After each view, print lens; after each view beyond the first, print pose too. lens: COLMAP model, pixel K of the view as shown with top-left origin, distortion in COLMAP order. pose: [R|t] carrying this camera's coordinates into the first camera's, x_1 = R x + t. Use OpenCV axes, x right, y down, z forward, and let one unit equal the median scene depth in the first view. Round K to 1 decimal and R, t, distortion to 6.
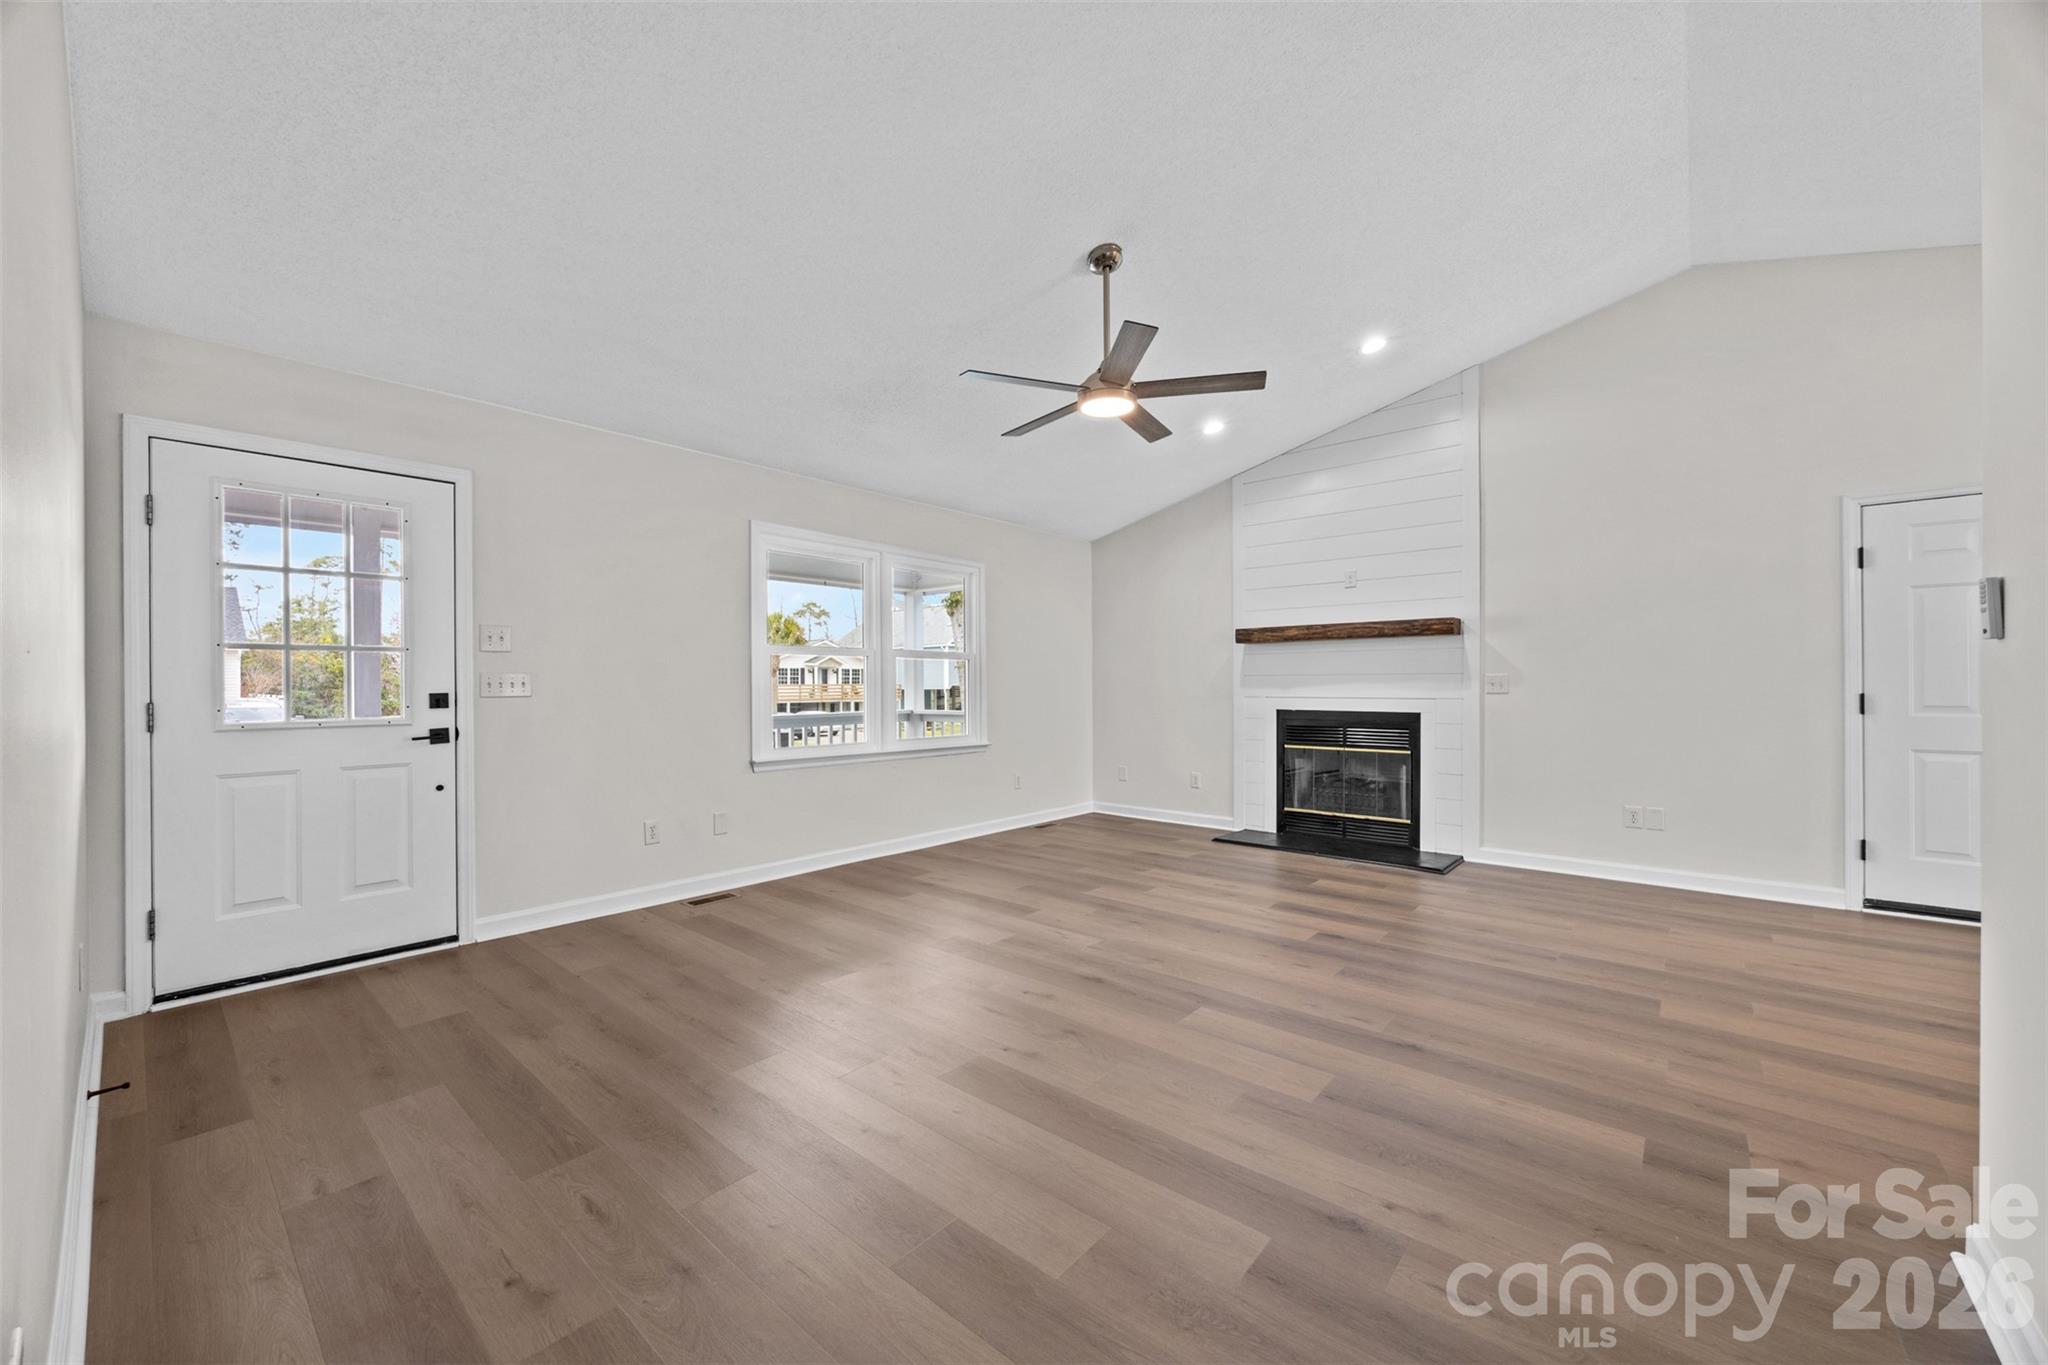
lens RADIAL K [[780.1, 0, 1007.2], [0, 780.1, 676.5], [0, 0, 1]] dist [-0.000596, 0.000026]
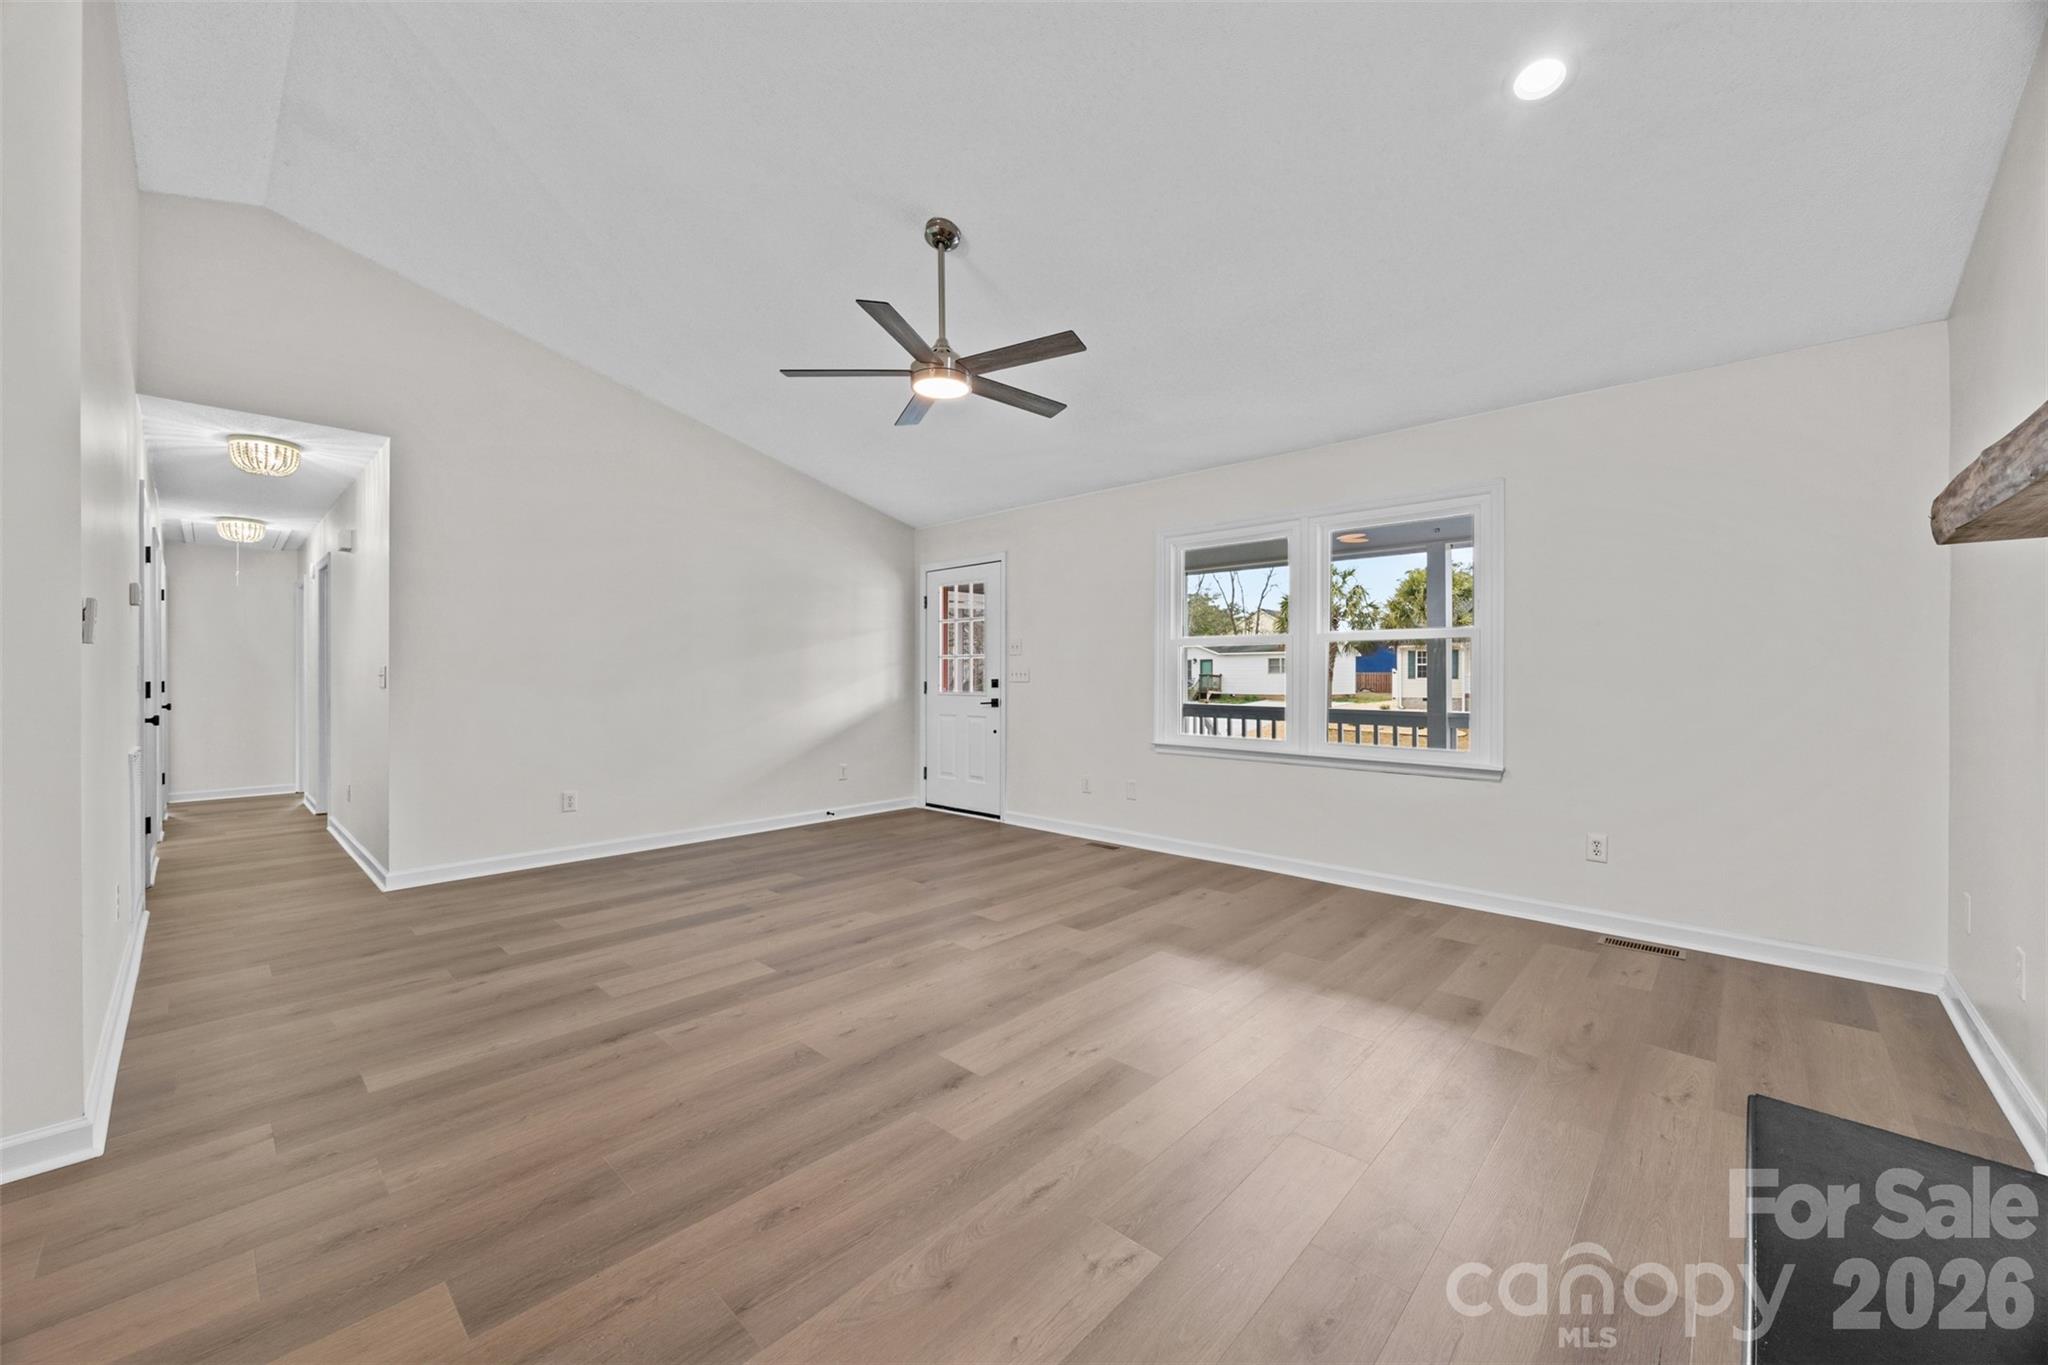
lens RADIAL K [[780.1, 0, 1020.2], [0, 780.1, 677.7], [0, 0, 1]] dist [-0.000596, 0.000026]
pose [[-0.029004, 0.005946, -0.999562, 1.214469], [0.010528, 0.999929, 0.005643, 0.010441], [0.999524, -0.010359, -0.029065, 1.261083]]
